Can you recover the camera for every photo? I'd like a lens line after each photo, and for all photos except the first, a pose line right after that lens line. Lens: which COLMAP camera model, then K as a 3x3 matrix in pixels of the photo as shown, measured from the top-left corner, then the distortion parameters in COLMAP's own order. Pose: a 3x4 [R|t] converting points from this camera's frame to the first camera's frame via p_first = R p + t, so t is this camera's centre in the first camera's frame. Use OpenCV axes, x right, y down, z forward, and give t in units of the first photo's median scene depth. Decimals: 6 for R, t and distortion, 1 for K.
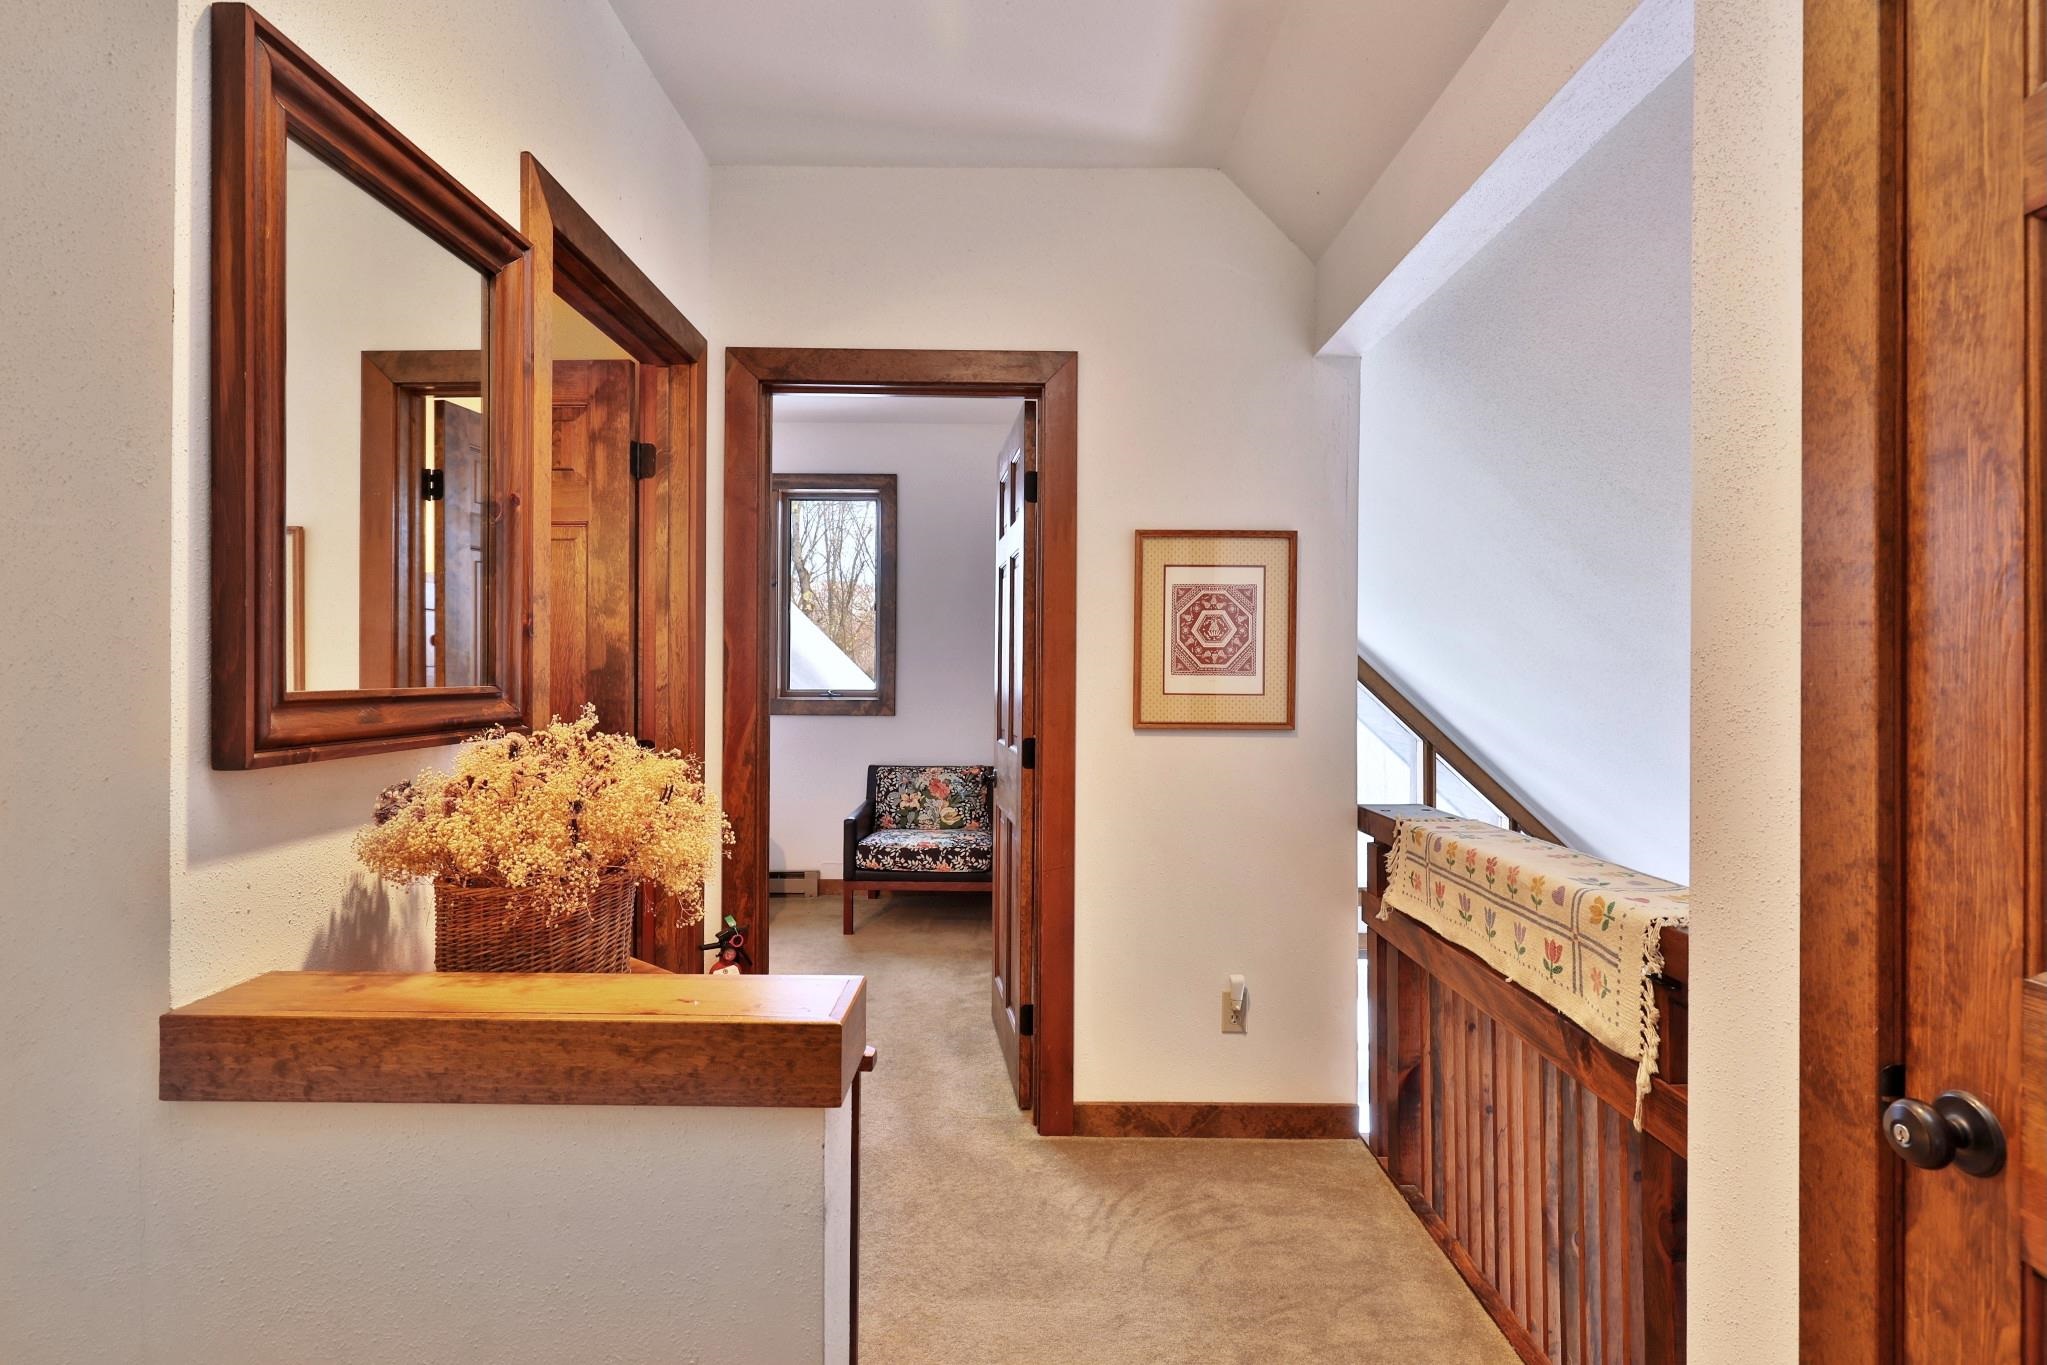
lens RADIAL K [[931.0, 0, 1023.7], [0, 931.0, 677.0], [0, 0, 1]] dist [-0.000247, -0.000002]
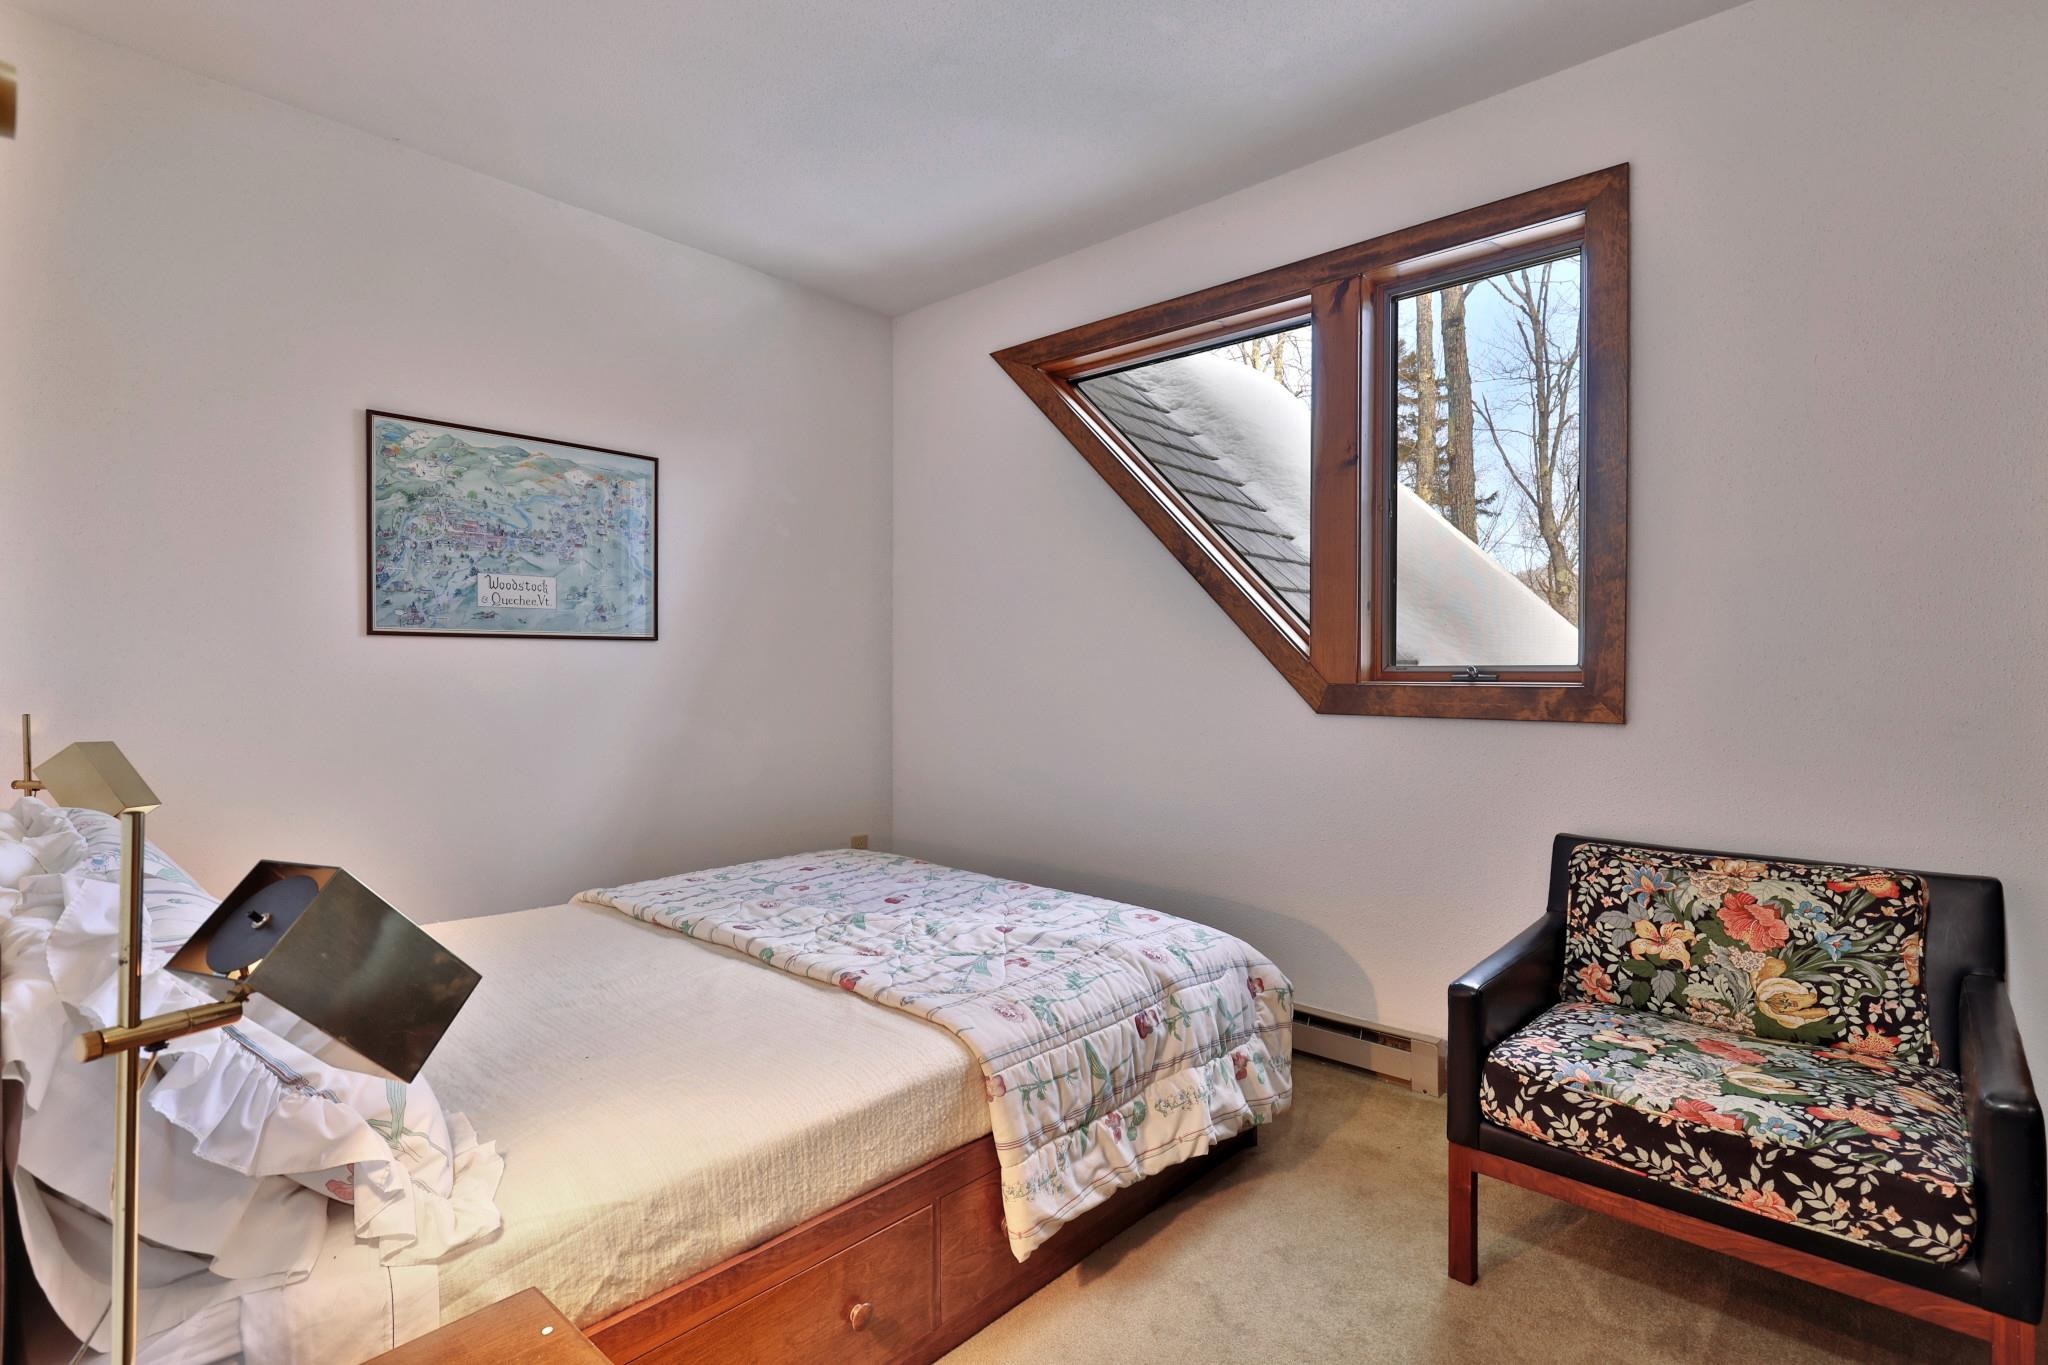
lens RADIAL K [[980.3, 0, 1024.9], [0, 980.3, 674.1], [0, 0, 1]] dist [0.001651, -0.000649]
pose [[0.741057, -0.002853, -0.671436, -0.042710], [0.000665, 0.999994, -0.003515, 0.021550], [0.671442, 0.002158, 0.741054, 0.513461]]
